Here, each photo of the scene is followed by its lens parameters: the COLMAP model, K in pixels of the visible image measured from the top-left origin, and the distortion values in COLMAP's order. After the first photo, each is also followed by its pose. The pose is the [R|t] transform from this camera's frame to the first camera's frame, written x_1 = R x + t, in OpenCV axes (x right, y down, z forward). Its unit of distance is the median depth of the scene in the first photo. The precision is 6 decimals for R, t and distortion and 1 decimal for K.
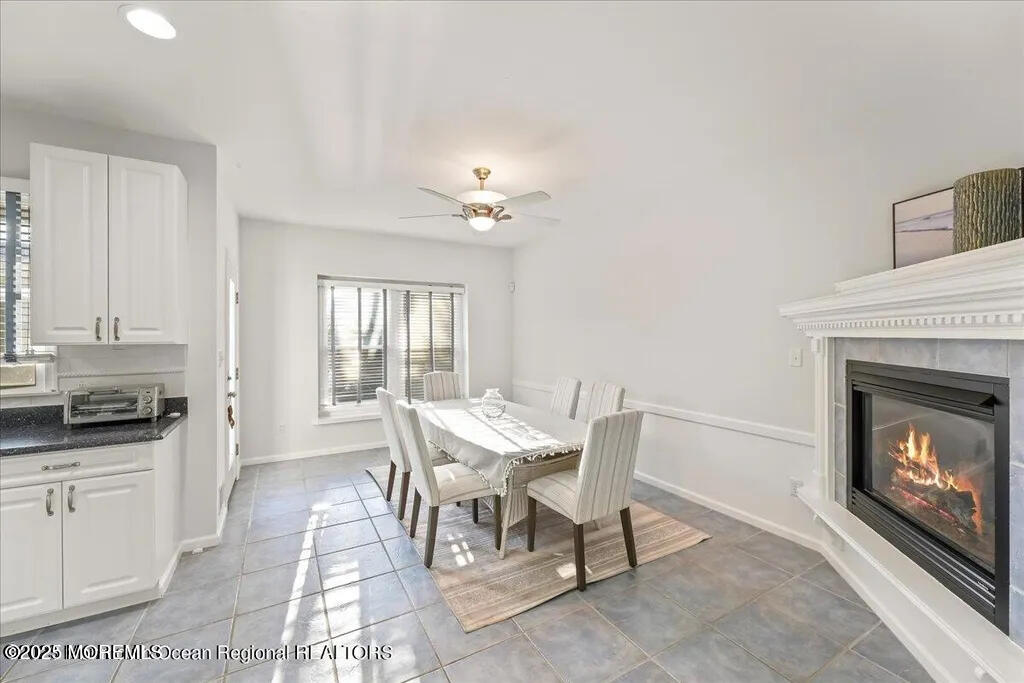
lens RADIAL K [[420.9, 0, 505.3], [0, 420.9, 334.5], [0, 0, 1]] dist [0.001710, 0.001215]
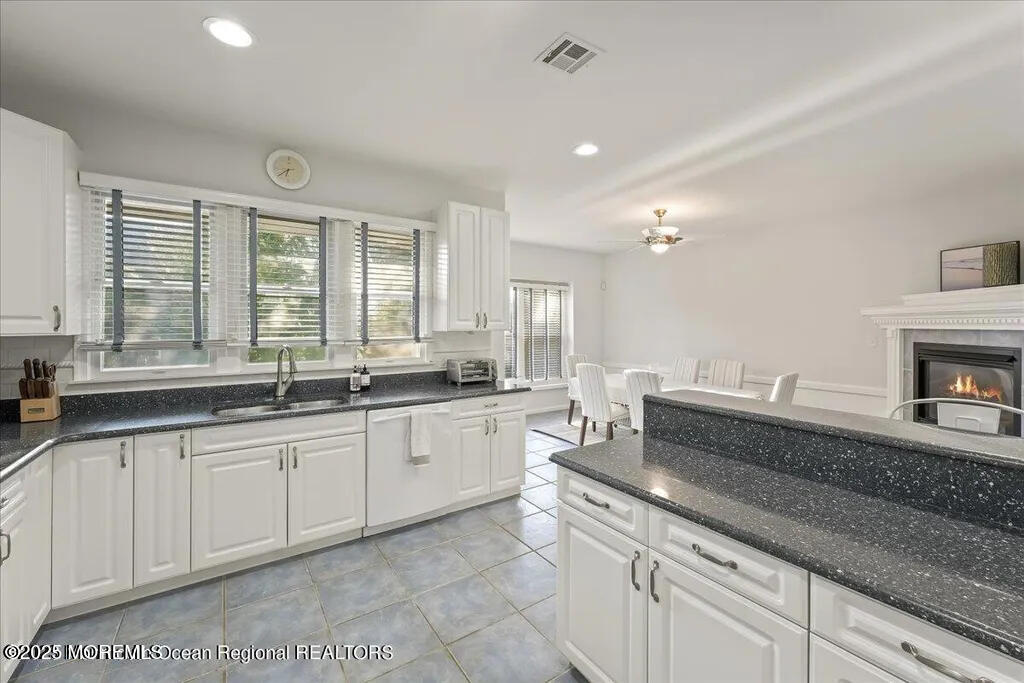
lens RADIAL K [[420.9, 0, 524.0], [0, 420.9, 325.5], [0, 0, 1]] dist [0.001710, 0.001215]
pose [[0.994919, 0.005364, 0.100537, -0.664274], [-0.005815, 0.999974, 0.004193, -0.002696], [-0.100512, -0.004756, 0.994924, -0.381221]]
